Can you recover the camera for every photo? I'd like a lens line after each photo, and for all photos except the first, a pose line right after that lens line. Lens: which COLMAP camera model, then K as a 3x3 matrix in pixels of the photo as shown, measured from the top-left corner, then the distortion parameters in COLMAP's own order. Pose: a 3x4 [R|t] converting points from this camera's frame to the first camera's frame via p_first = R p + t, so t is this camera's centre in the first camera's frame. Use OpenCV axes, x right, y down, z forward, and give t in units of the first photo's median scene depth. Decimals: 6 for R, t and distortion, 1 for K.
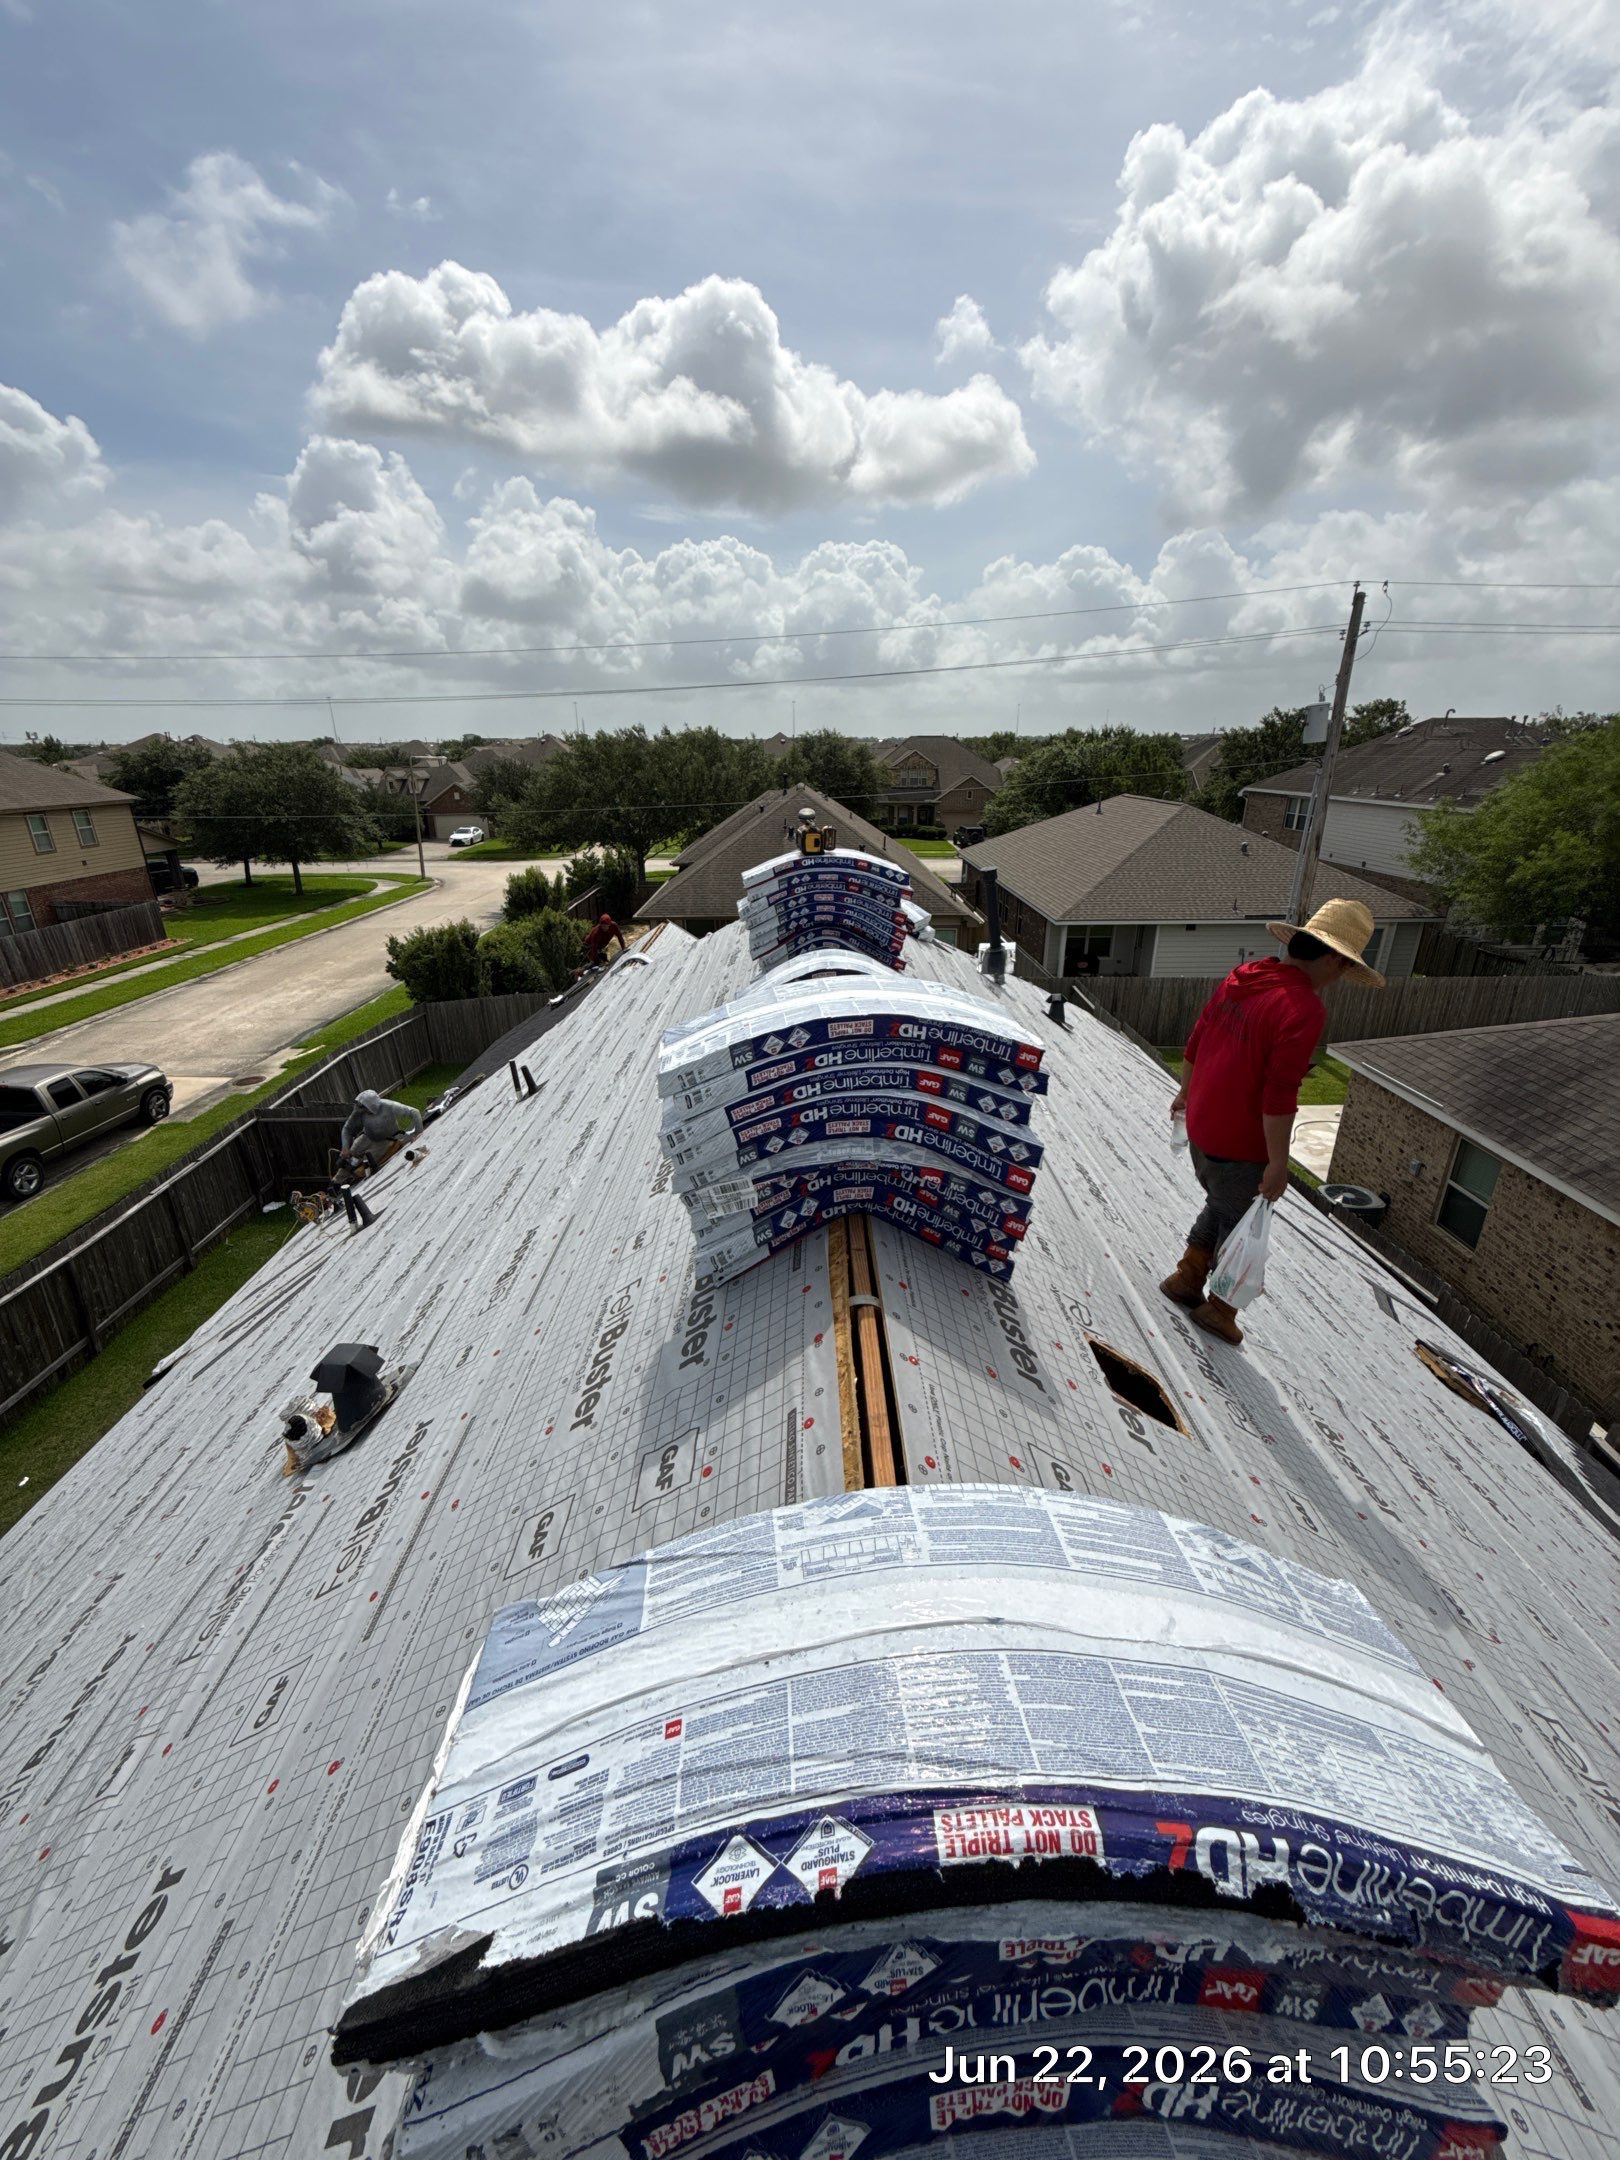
lens RADIAL K [[859.9, 0, 810.0], [0, 859.9, 1080.0], [0, 0, 1]] dist [-0.001260, -0.000134]
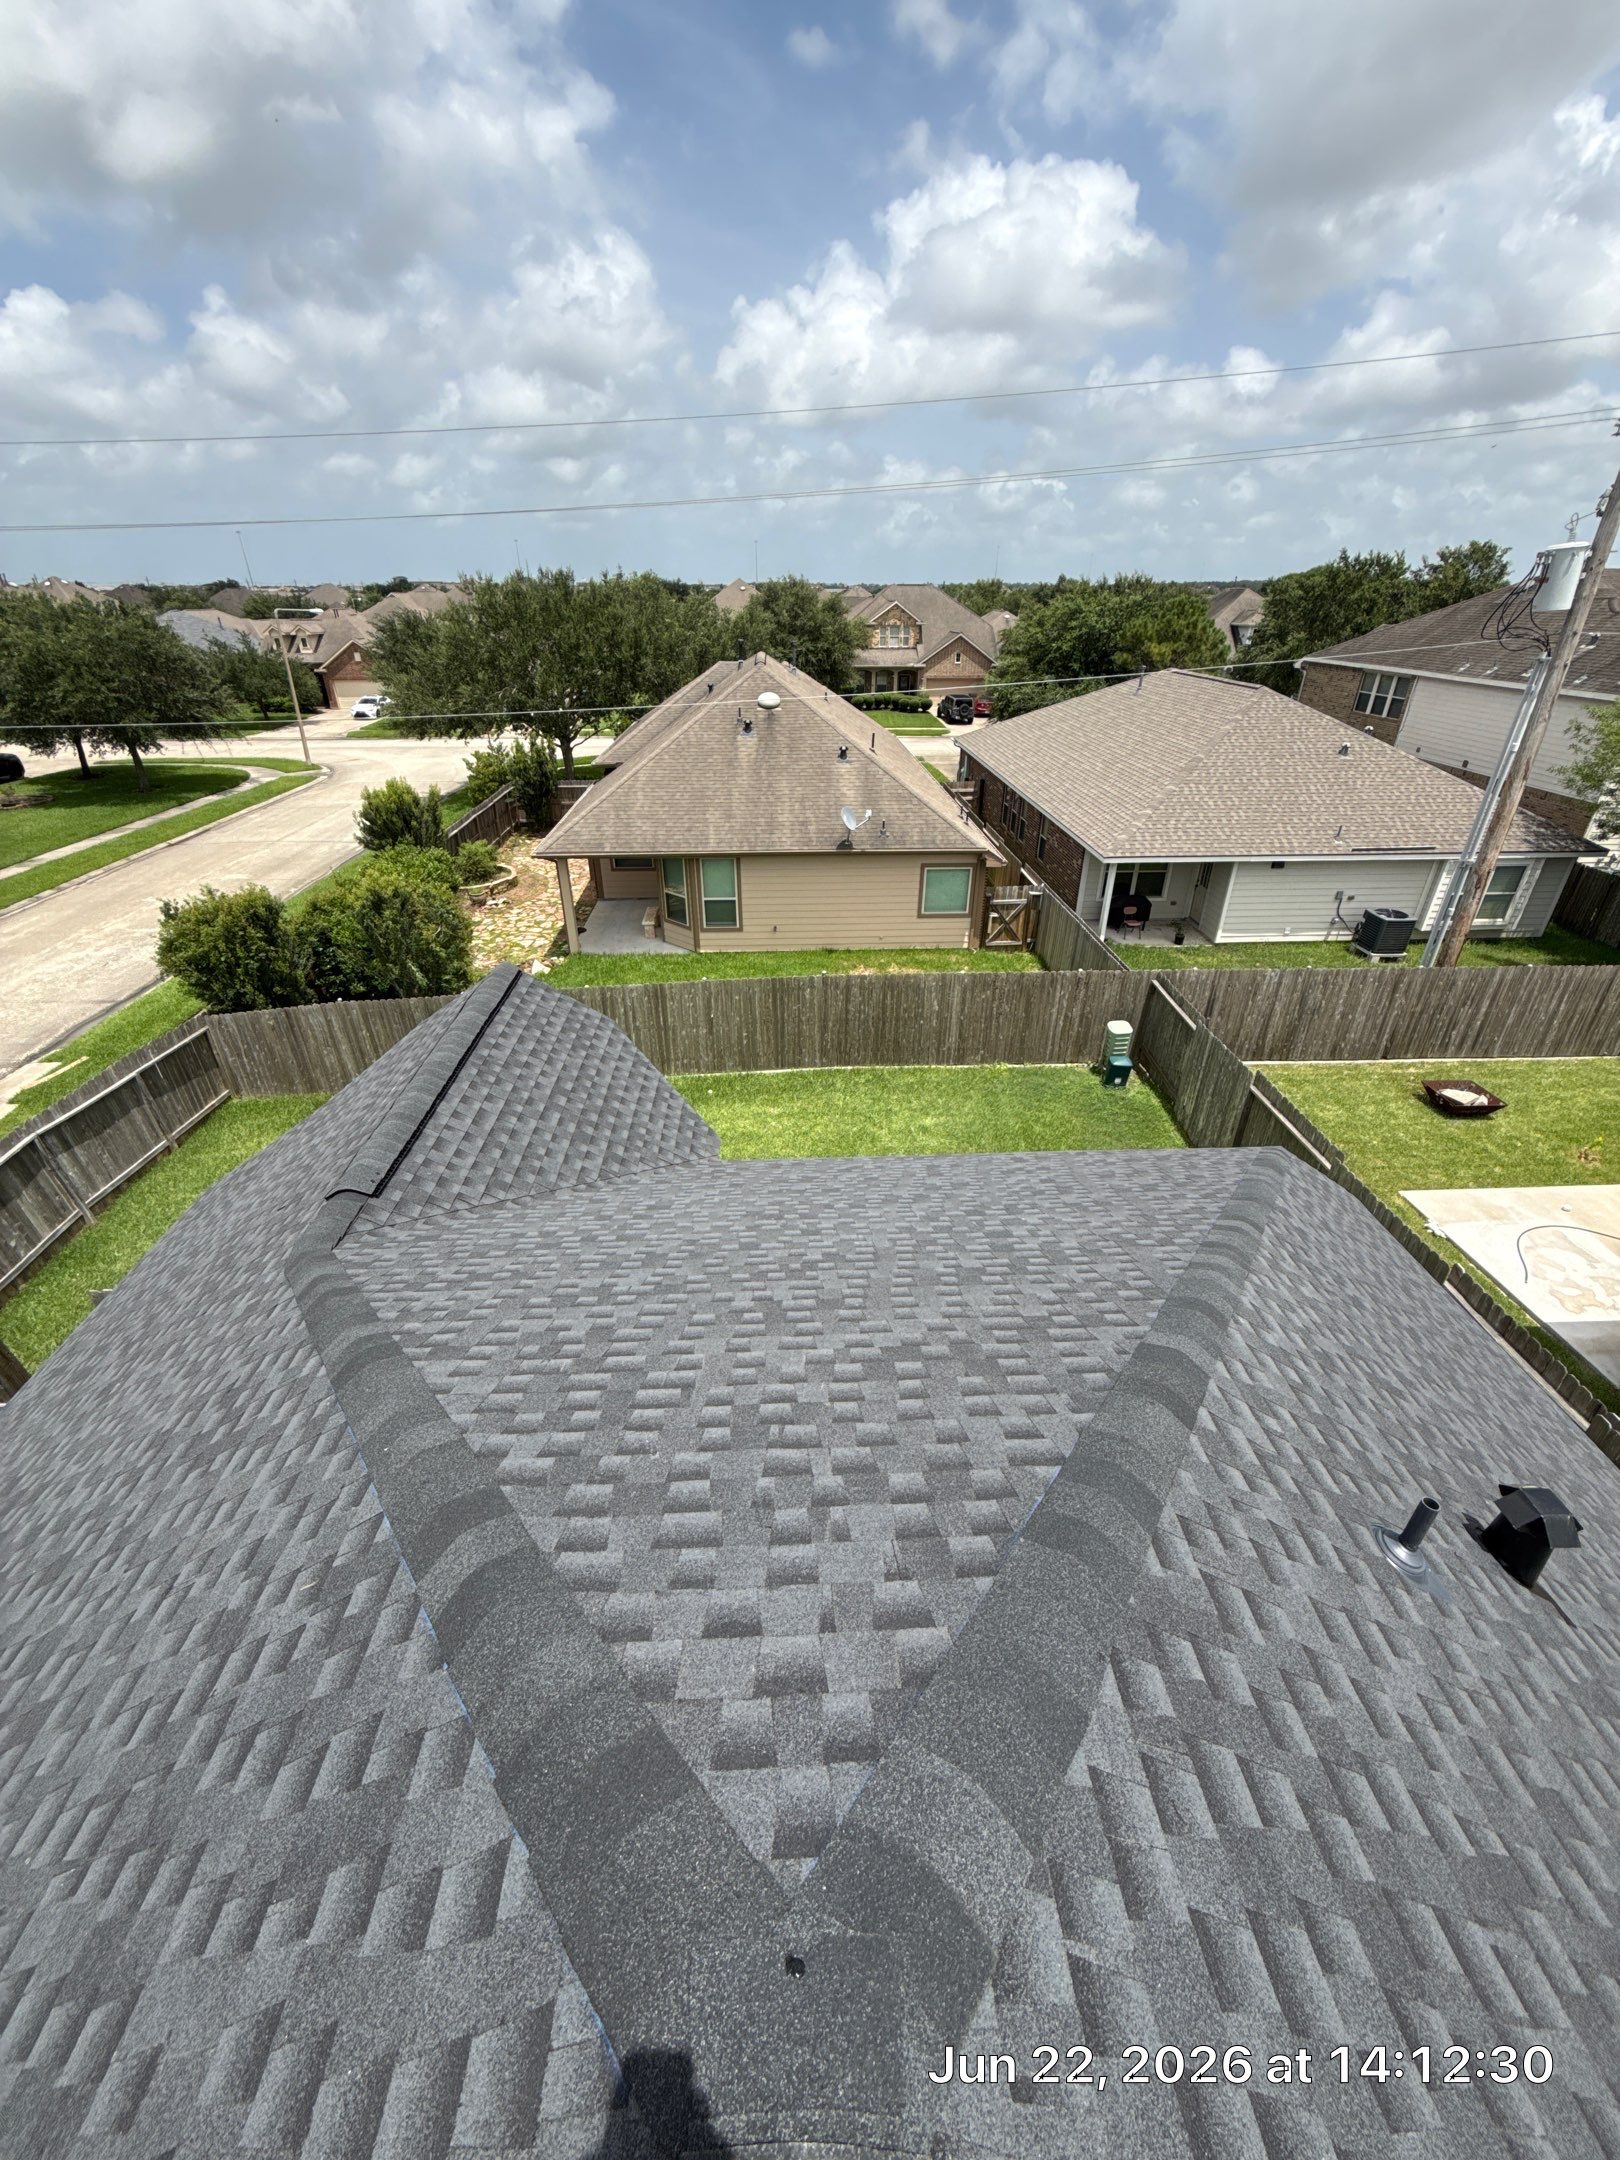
lens RADIAL K [[859.9, 0, 810.0], [0, 859.9, 1080.0], [0, 0, 1]] dist [-0.001260, -0.000134]
pose [[0.999307, -0.013123, 0.034831, 0.002115], [0.007943, 0.989419, 0.144872, -0.098373], [-0.036364, -0.144494, 0.988837, 0.229488]]
